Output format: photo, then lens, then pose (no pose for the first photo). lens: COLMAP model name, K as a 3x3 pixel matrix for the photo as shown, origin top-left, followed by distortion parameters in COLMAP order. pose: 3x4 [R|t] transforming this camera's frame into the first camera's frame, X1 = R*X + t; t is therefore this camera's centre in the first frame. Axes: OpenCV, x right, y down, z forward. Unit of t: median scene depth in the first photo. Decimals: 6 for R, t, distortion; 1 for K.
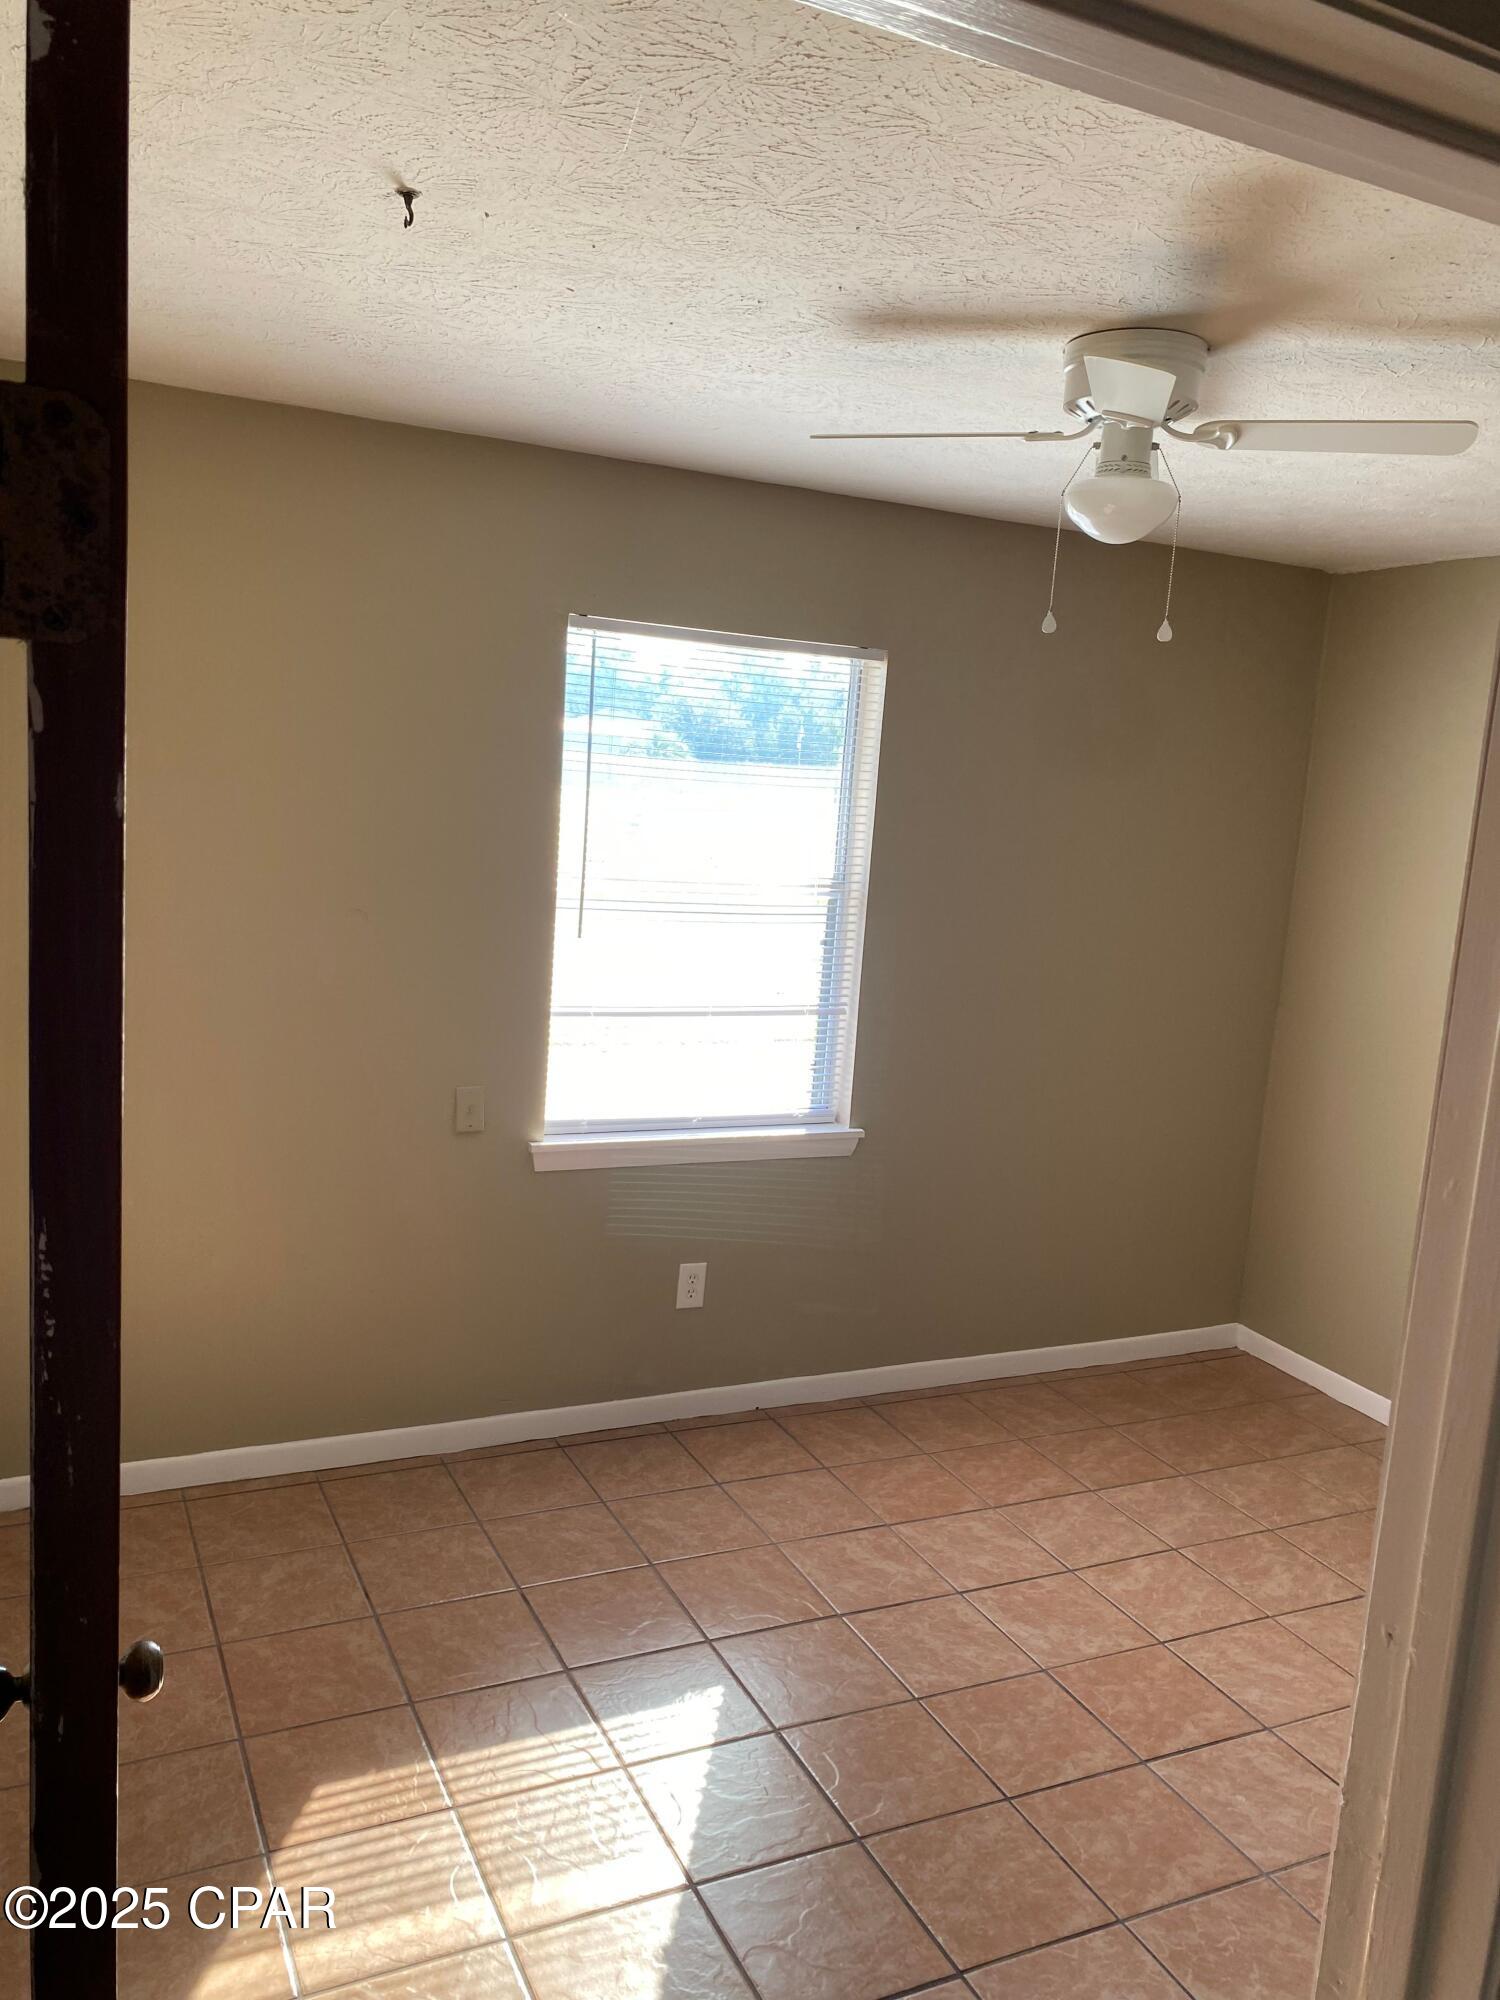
lens RADIAL K [[1515.5, 0, 749.2], [0, 1515.5, 1001.8], [0, 0, 1]] dist [0.004967, 0.005461]
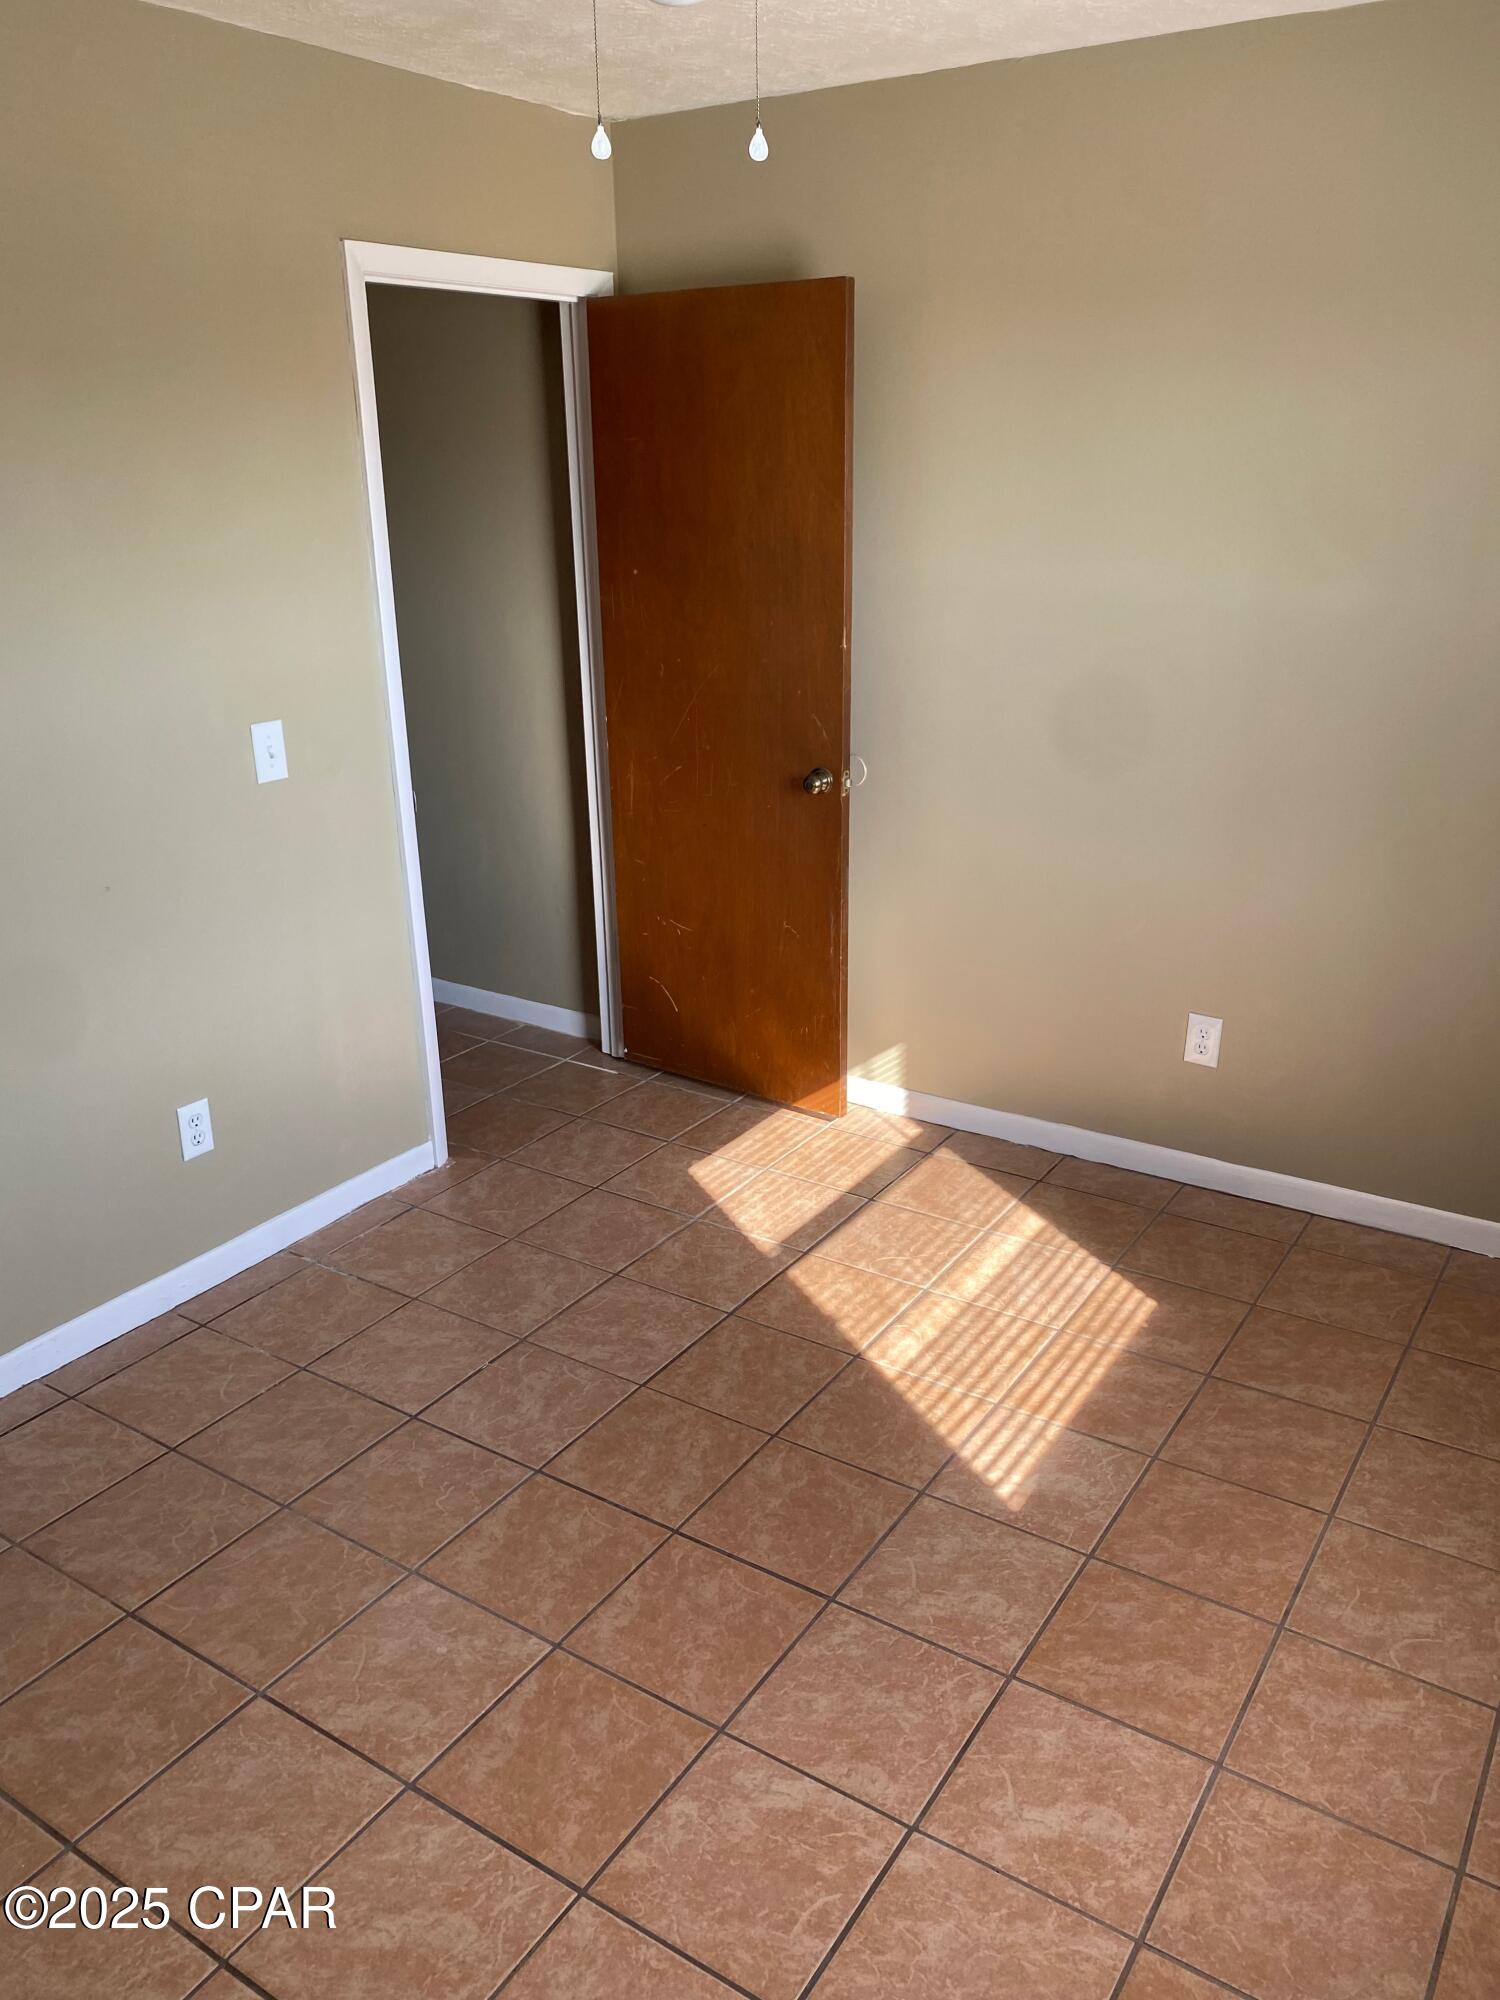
lens RADIAL K [[1515.5, 0, 748.8], [0, 1515.5, 999.7], [0, 0, 1]] dist [0.004967, 0.005461]
pose [[-0.858742, 0.119278, -0.498333, 0.517459], [-0.123049, 0.896069, 0.426519, -0.169102], [0.497415, 0.427589, -0.754815, 1.463513]]
